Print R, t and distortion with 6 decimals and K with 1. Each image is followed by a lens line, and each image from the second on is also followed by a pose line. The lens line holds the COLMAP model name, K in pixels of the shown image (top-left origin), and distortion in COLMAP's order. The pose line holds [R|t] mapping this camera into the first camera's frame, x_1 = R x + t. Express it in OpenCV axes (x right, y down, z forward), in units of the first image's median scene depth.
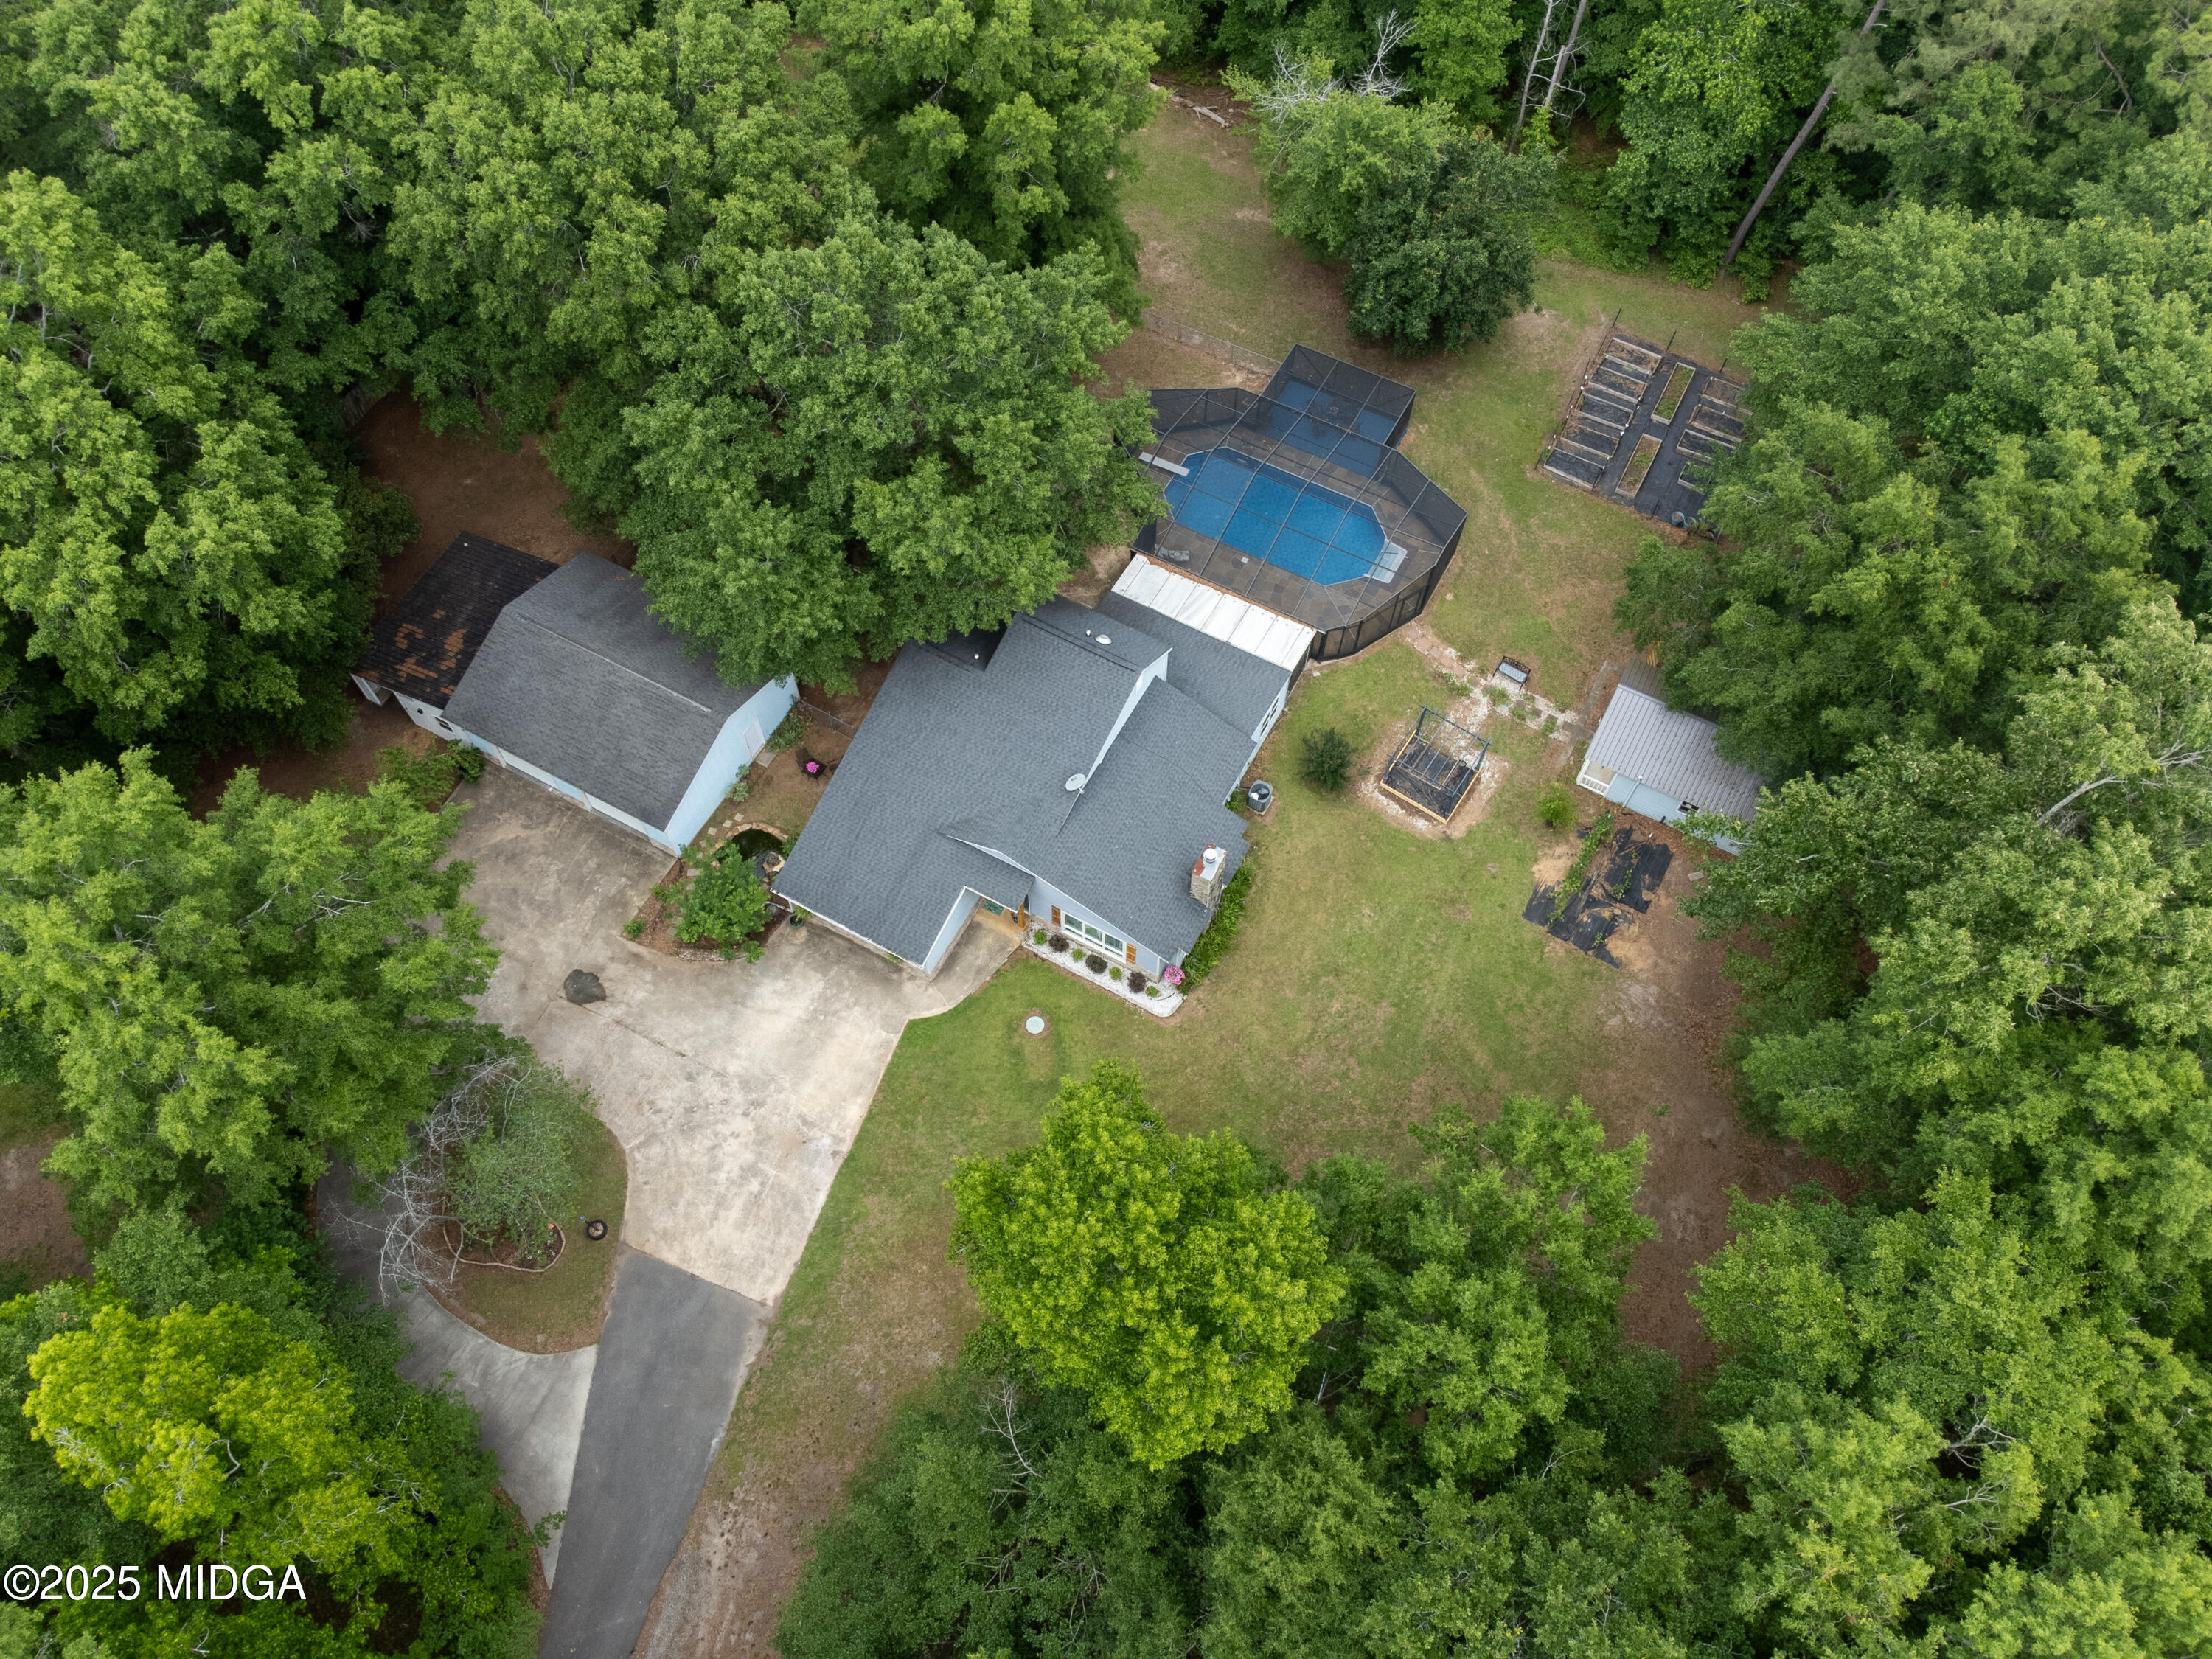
lens RADIAL K [[1633.8, 0, 1097.8], [0, 1633.8, 818.3], [0, 0, 1]] dist [0.026359, 0.000720]
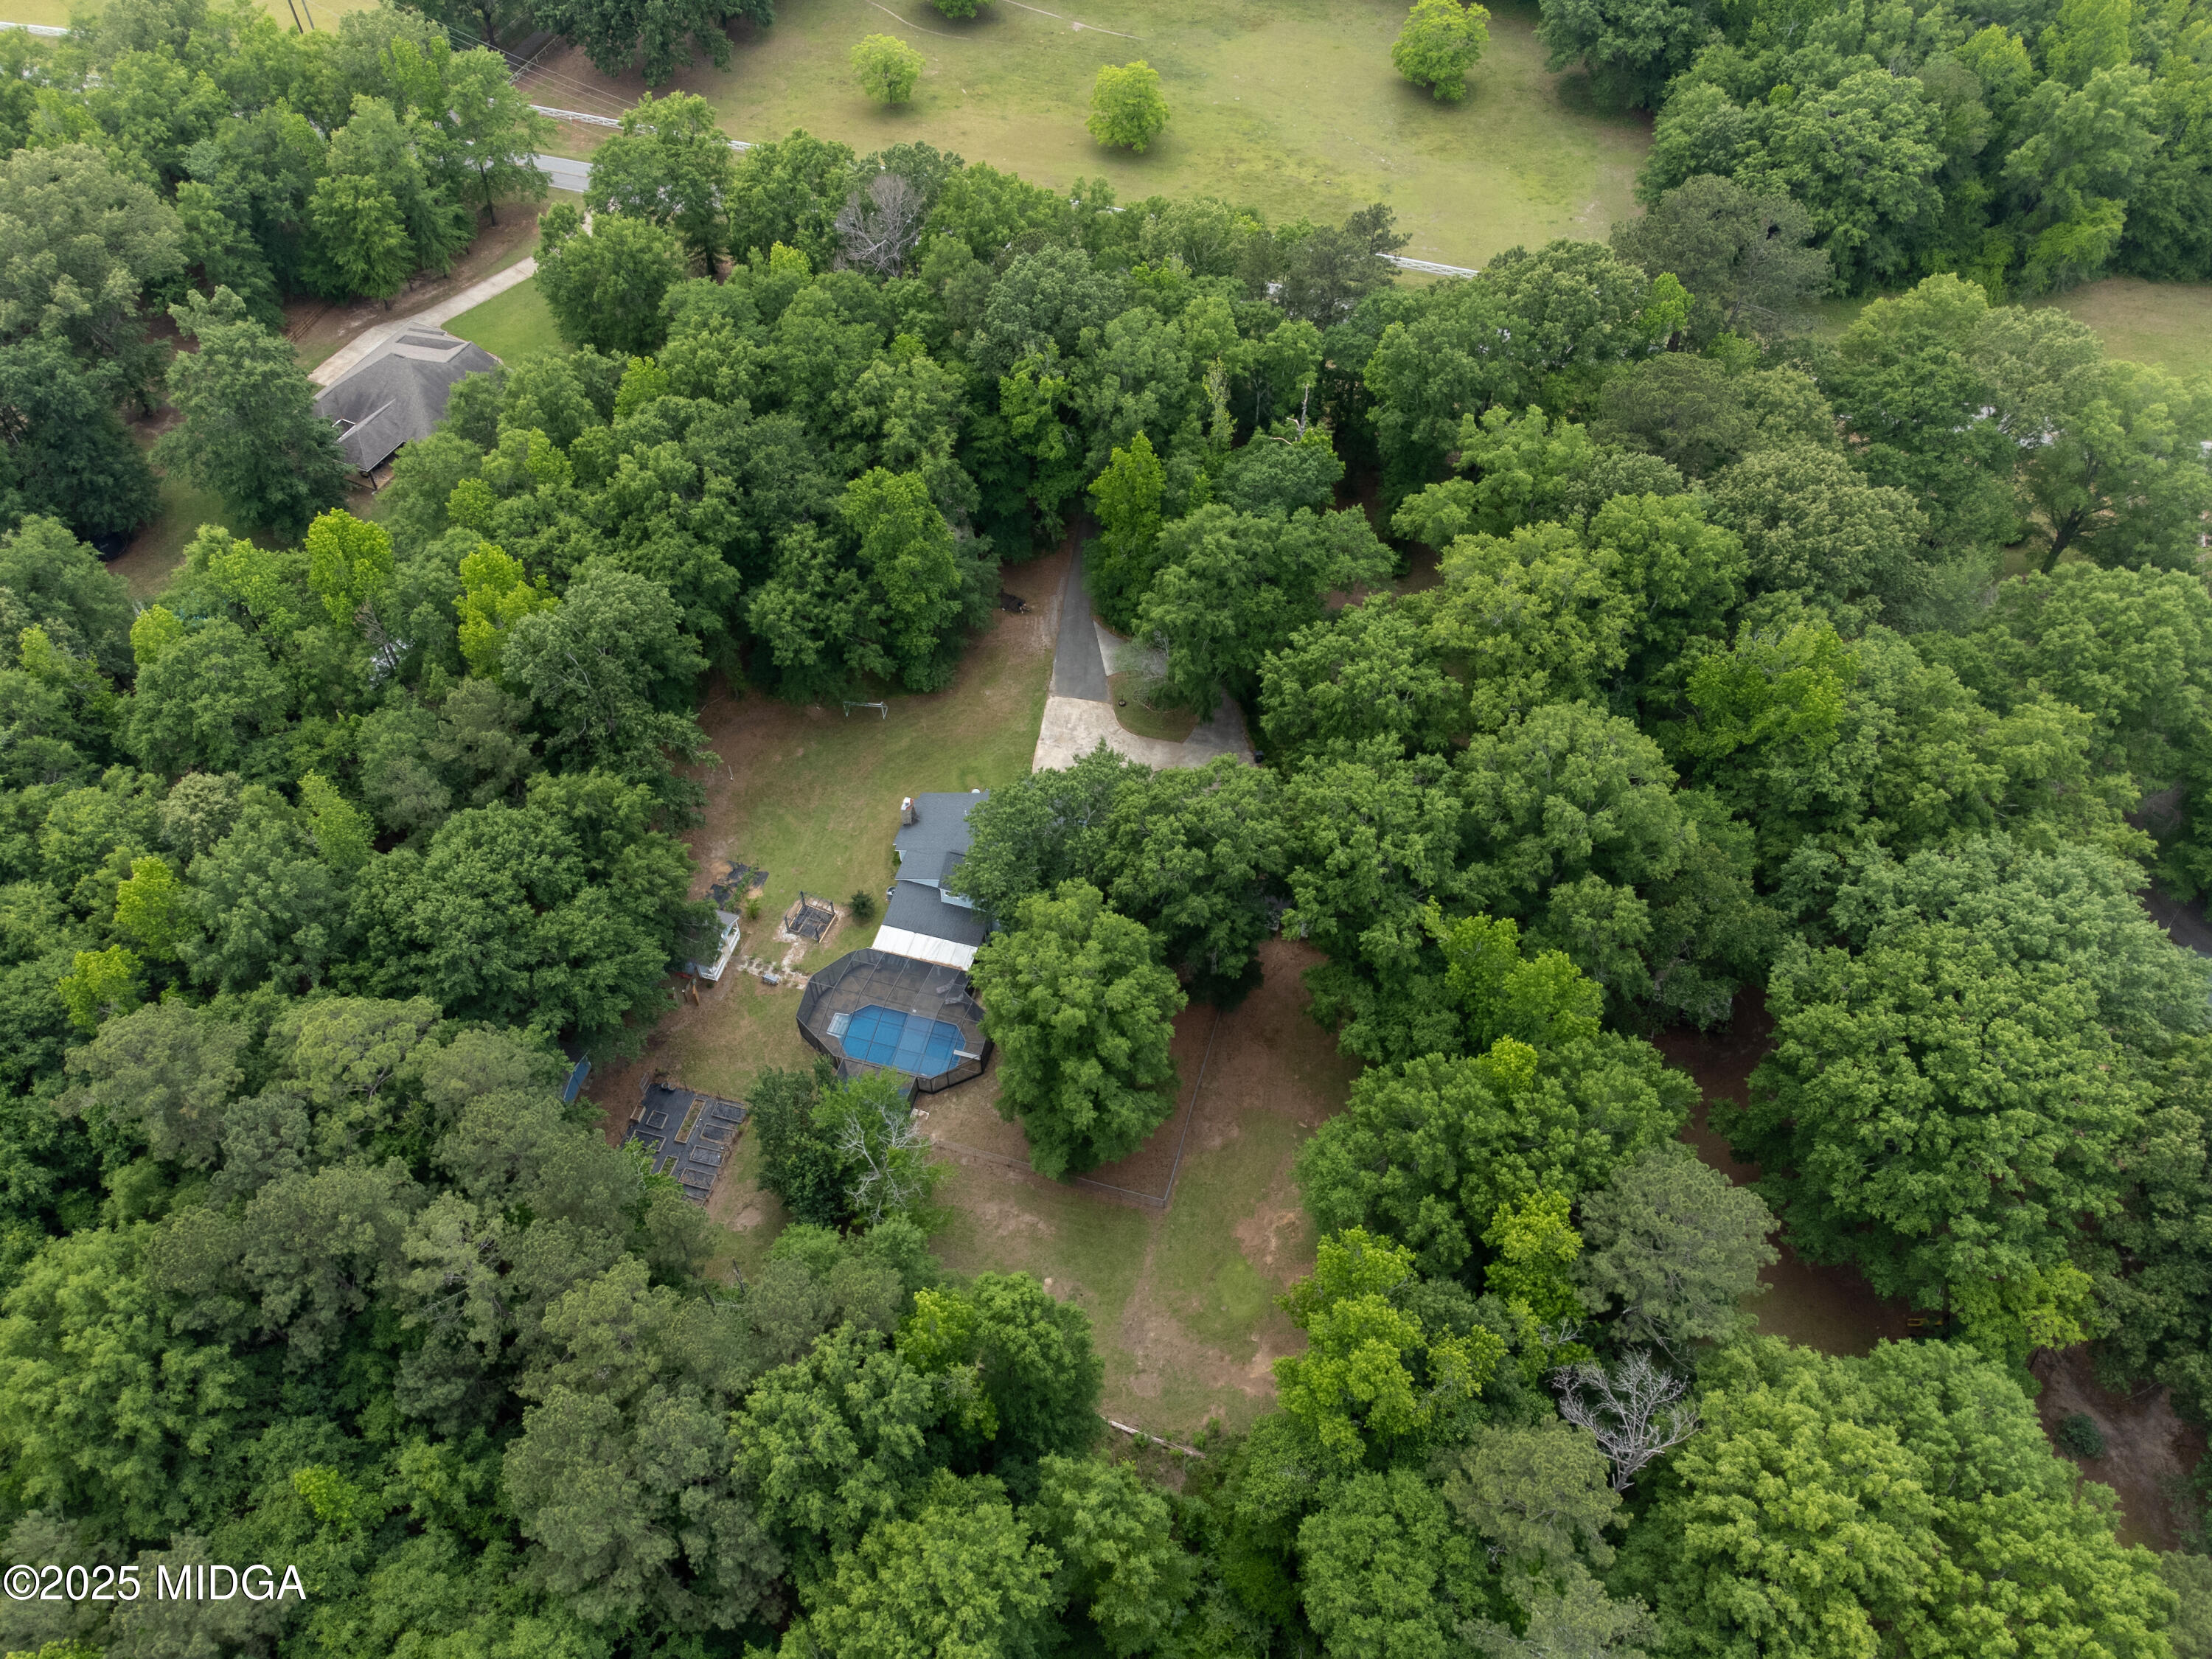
lens RADIAL K [[1633.8, 0, 1097.8], [0, 1633.8, 818.3], [0, 0, 1]] dist [0.026359, 0.000720]
pose [[-0.975260, 0.171699, -0.139238, 0.121686], [-0.192395, -0.349080, 0.917130, -2.030616], [0.108865, 0.921229, 0.373478, 0.157631]]
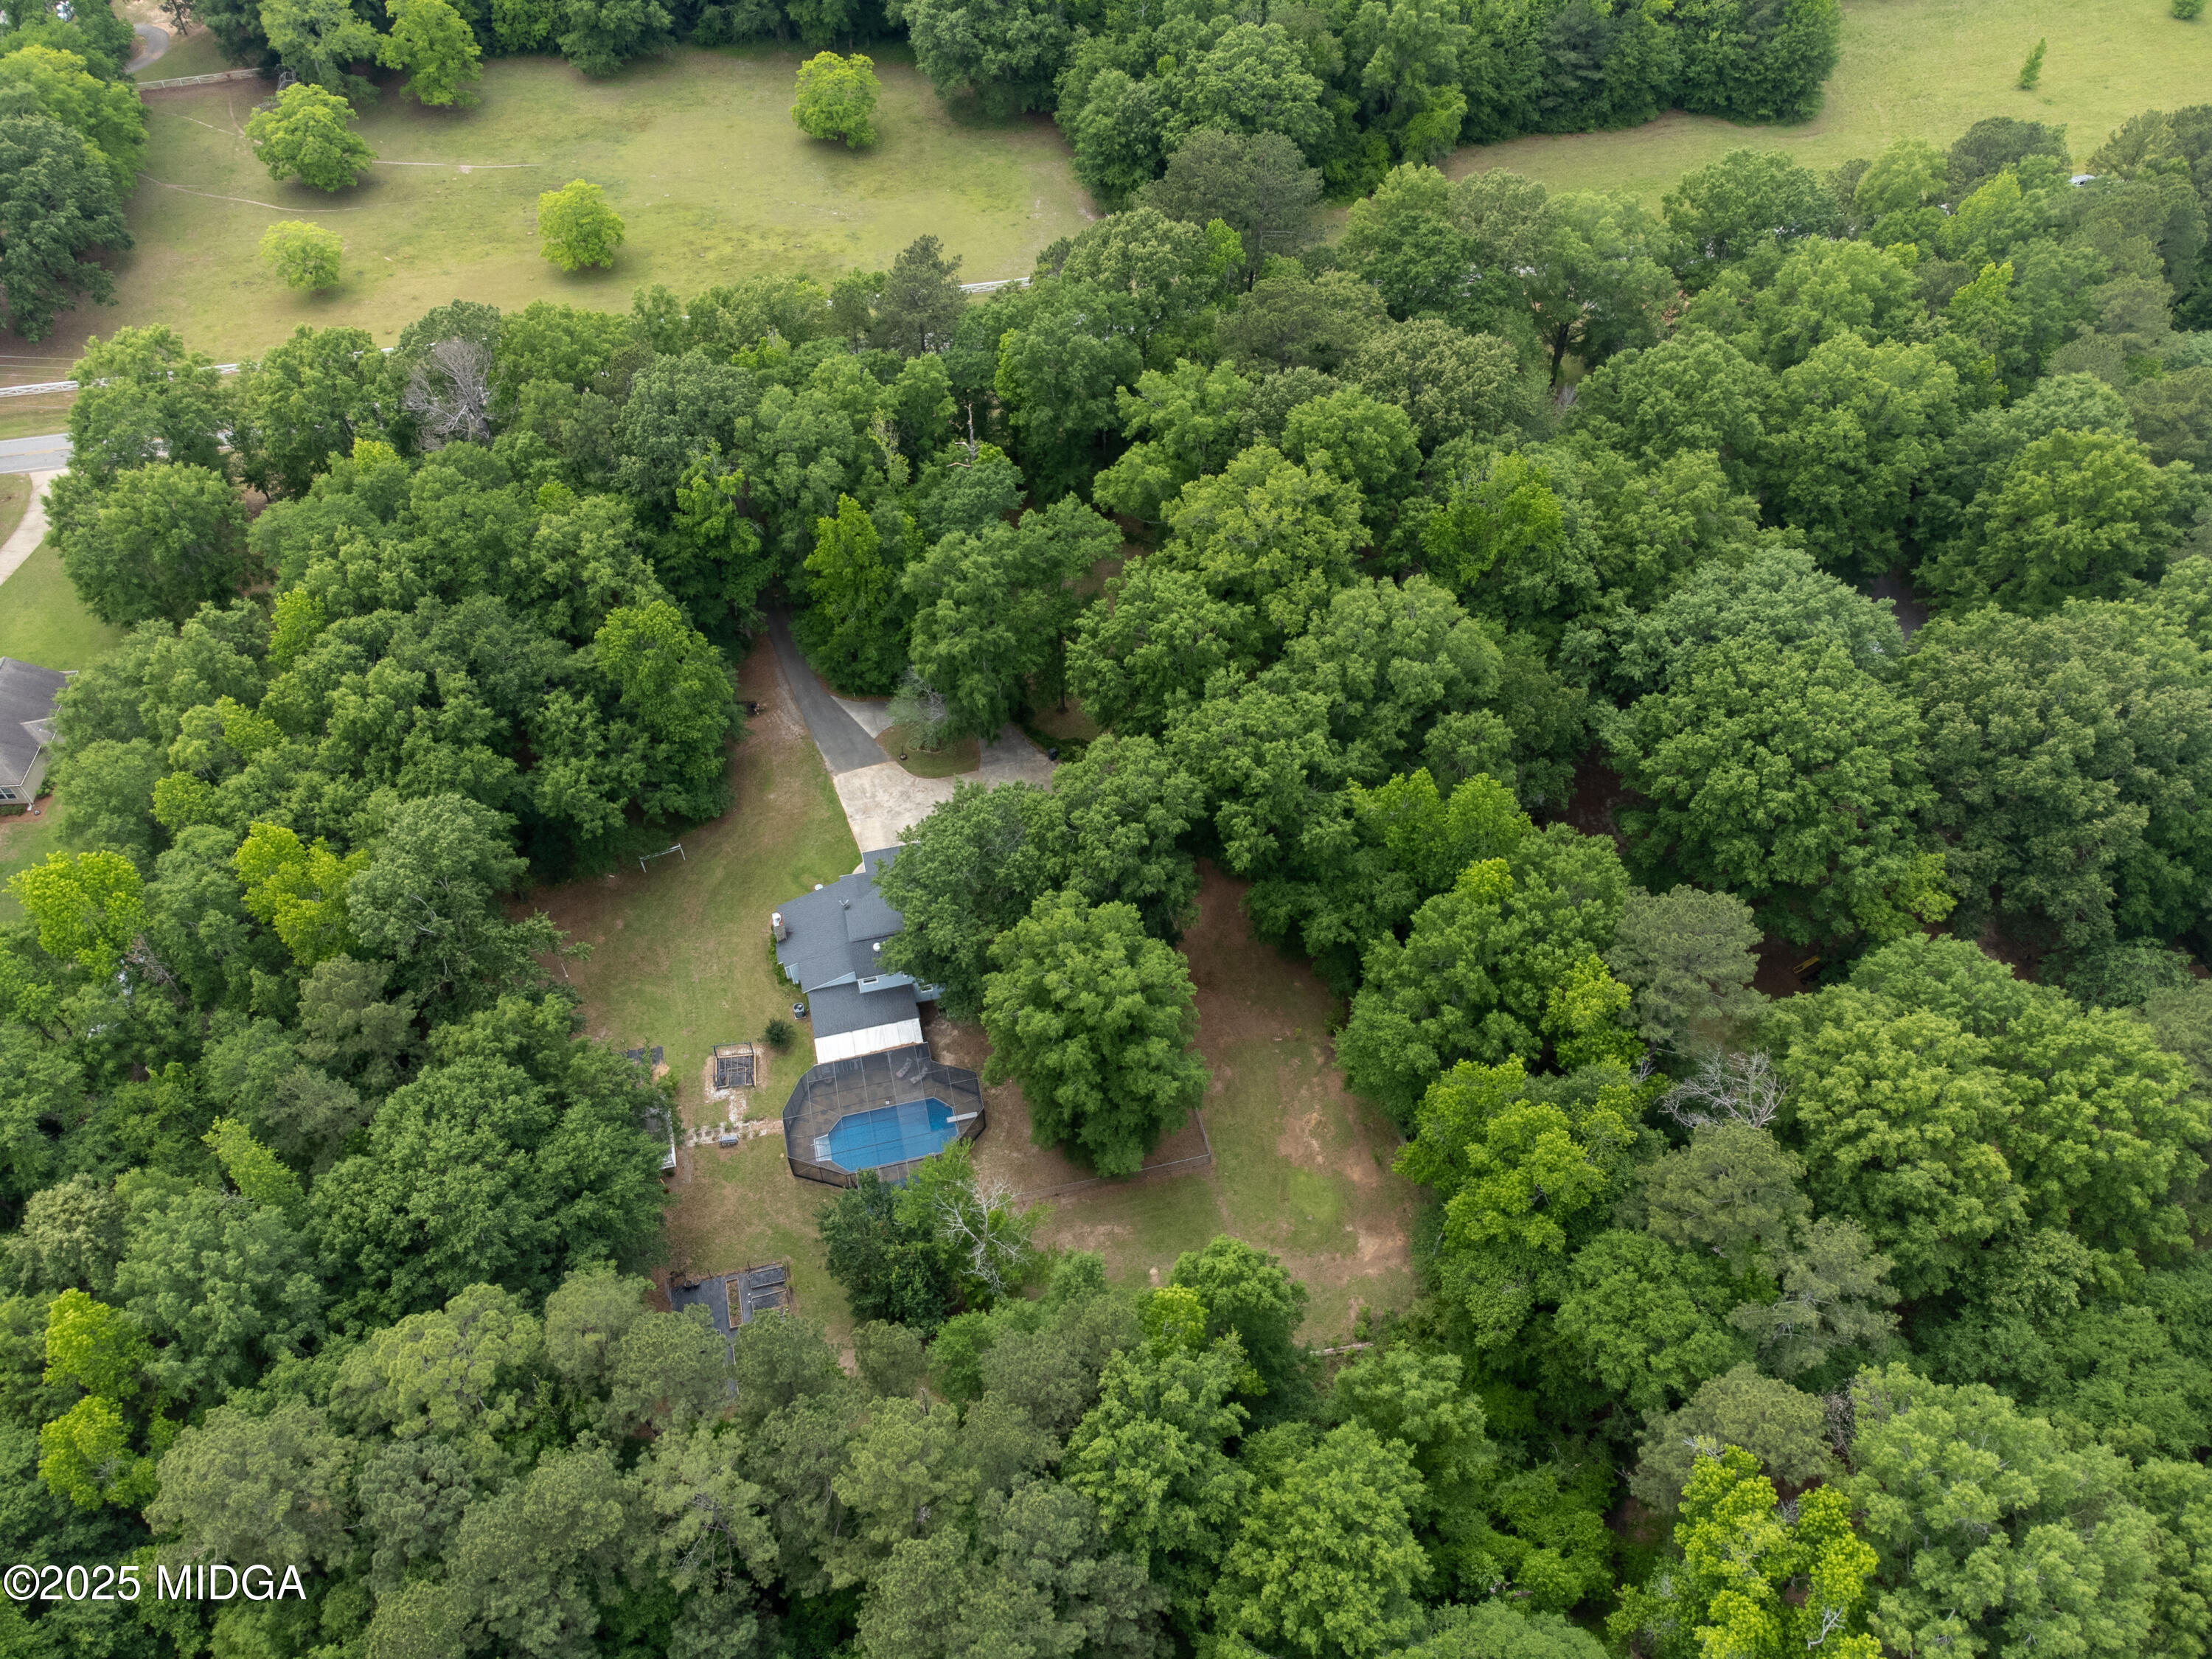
lens RADIAL K [[1633.8, 0, 1097.8], [0, 1633.8, 818.3], [0, 0, 1]] dist [0.026359, 0.000720]
pose [[-0.743933, 0.505578, -0.436984, 0.616354], [-0.577929, -0.158452, 0.800557, -1.900524], [0.335503, 0.848106, 0.410066, 0.081583]]
